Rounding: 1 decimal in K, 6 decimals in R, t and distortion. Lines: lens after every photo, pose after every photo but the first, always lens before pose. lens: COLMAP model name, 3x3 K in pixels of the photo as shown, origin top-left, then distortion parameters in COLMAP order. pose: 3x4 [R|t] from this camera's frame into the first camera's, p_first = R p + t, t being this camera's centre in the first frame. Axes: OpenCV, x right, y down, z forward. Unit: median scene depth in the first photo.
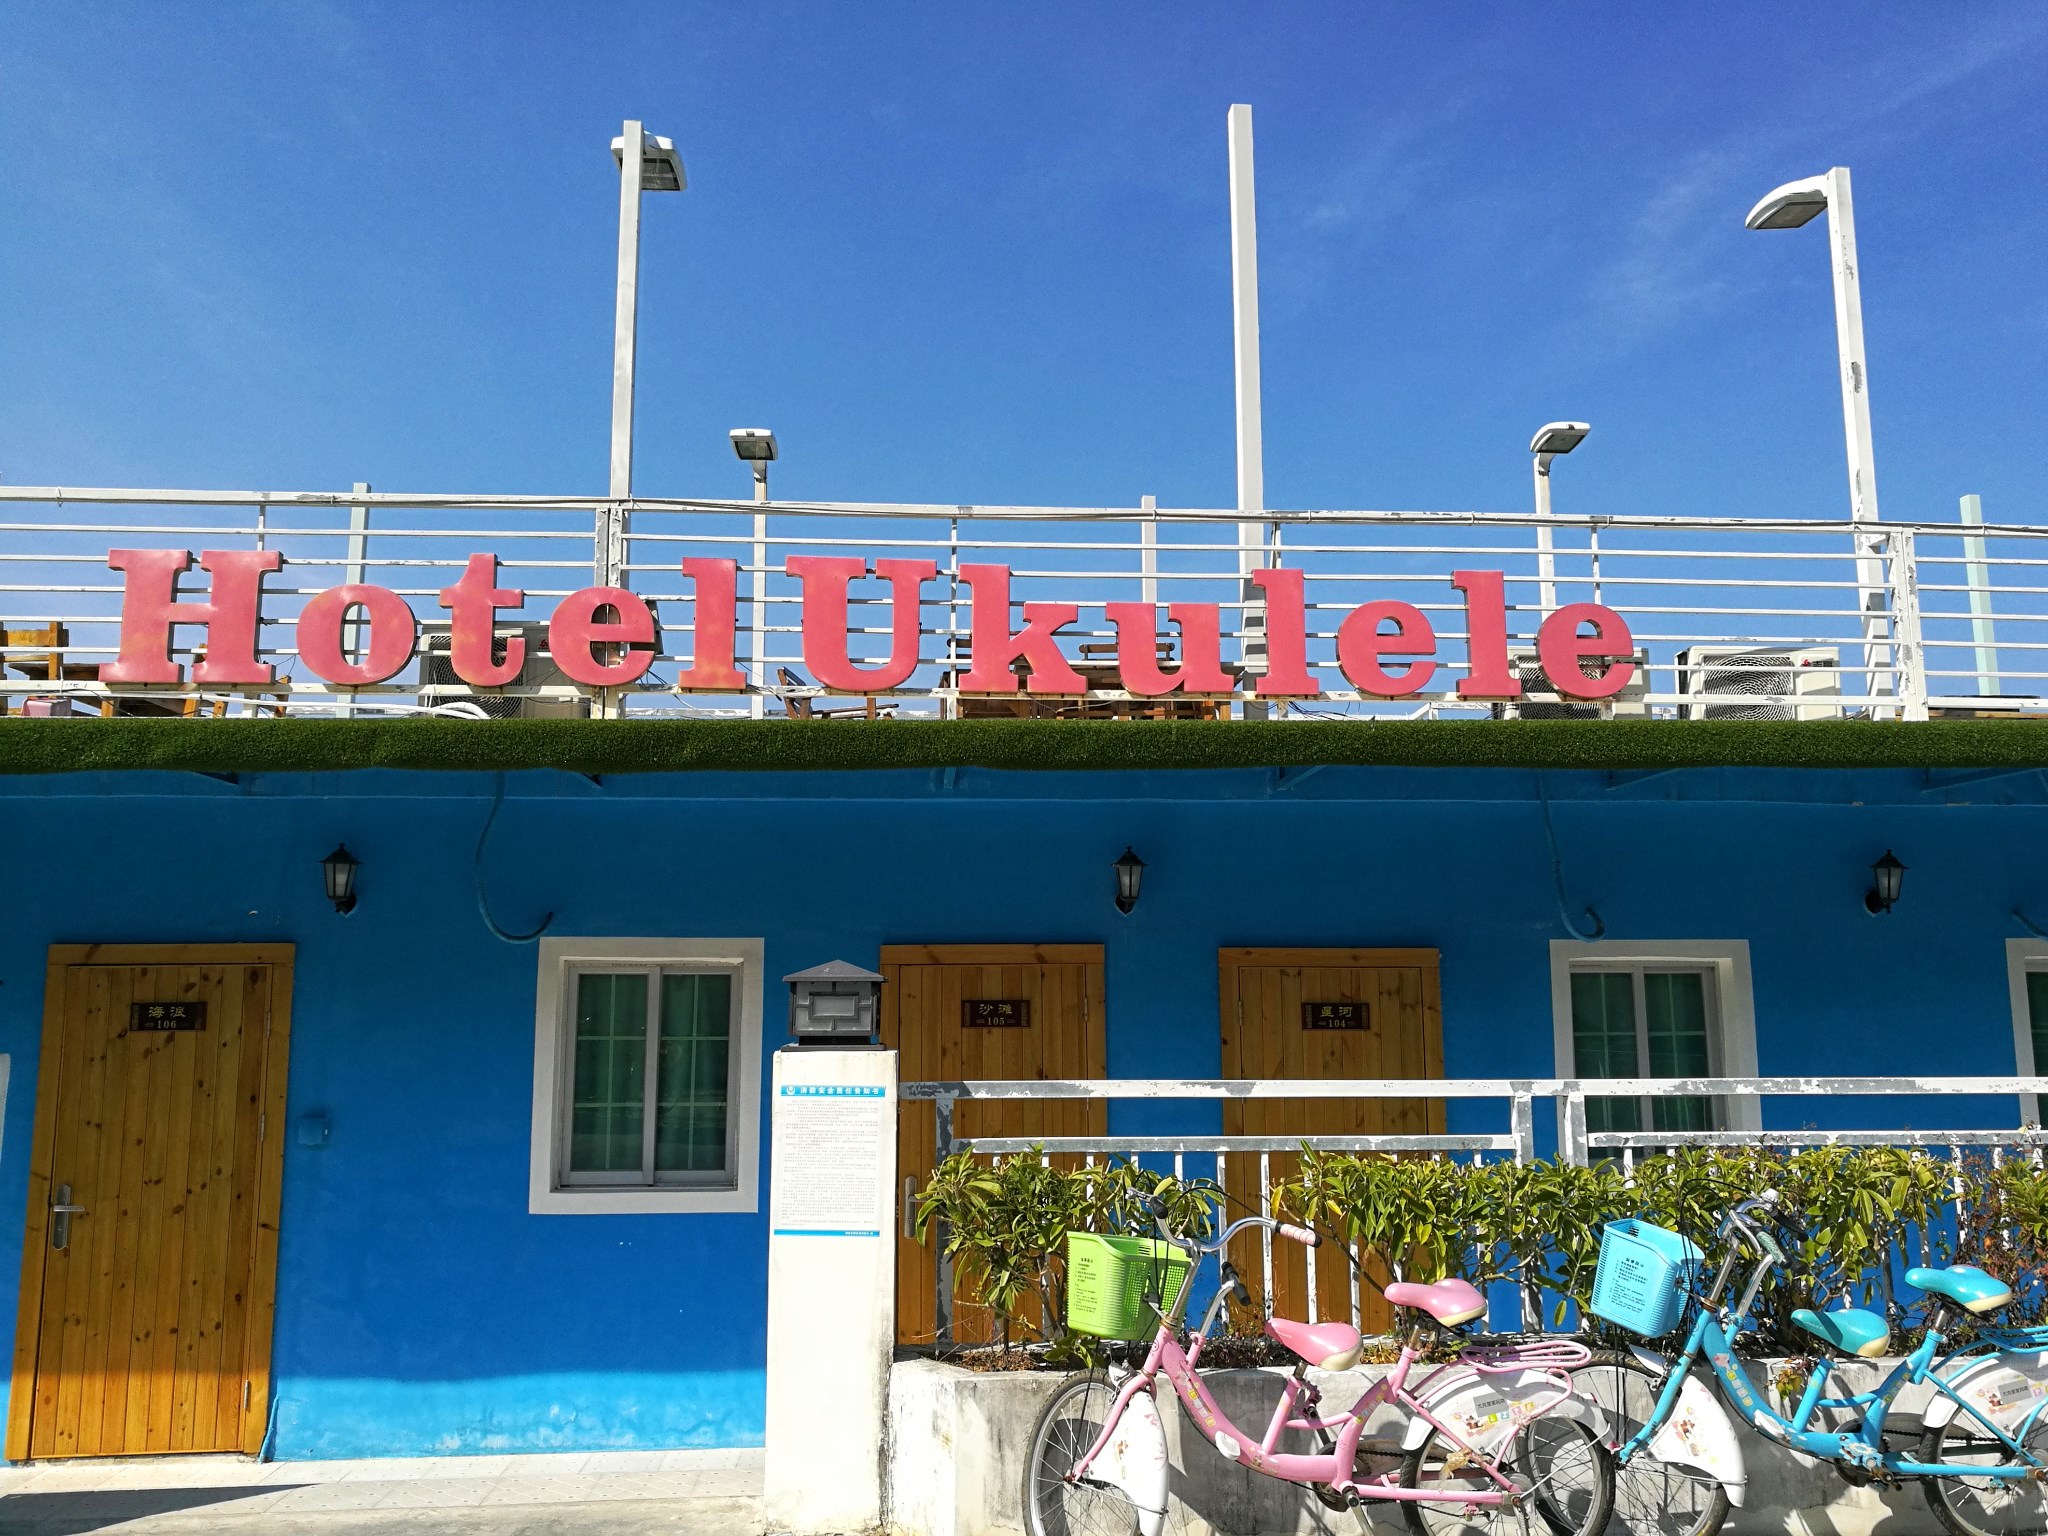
lens RADIAL K [[1597.5, 0, 1024.0], [0, 1597.5, 768.0], [0, 0, 1]] dist [0.007474, 0.000248]
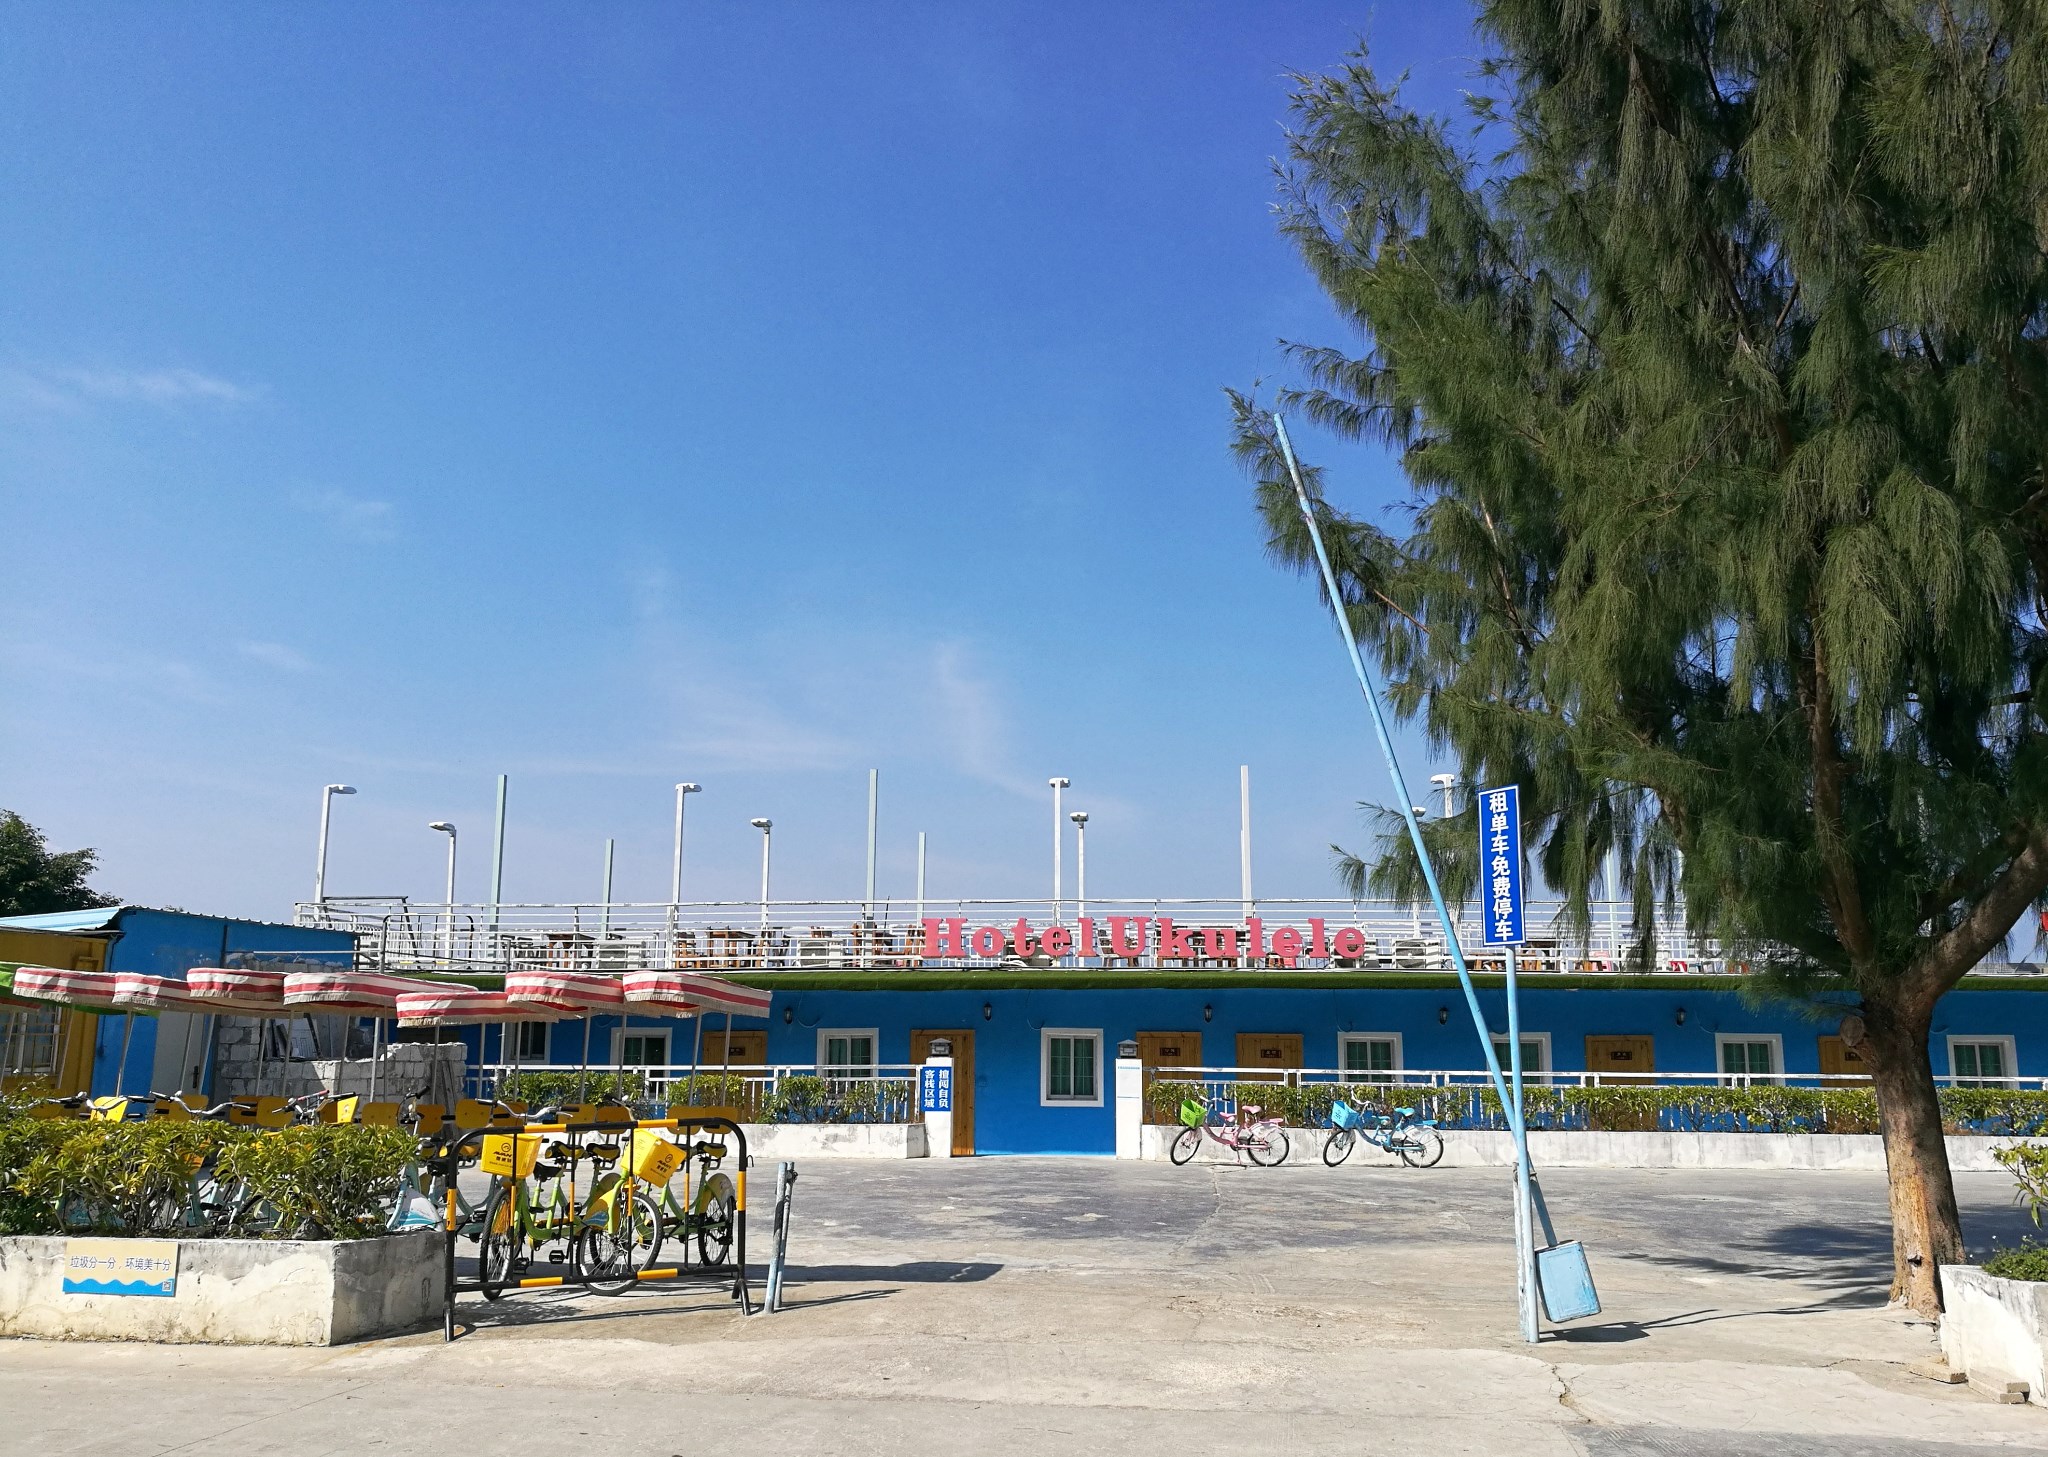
lens RADIAL K [[1594.1, 0, 1024.0], [0, 1594.1, 728.5], [0, 0, 1]] dist [0.071388, -0.000252]
pose [[0.989114, -0.017749, -0.146079, 0.189440], [0.011349, 0.998944, -0.044527, -0.399094], [0.146715, 0.042384, 0.988270, -2.528820]]
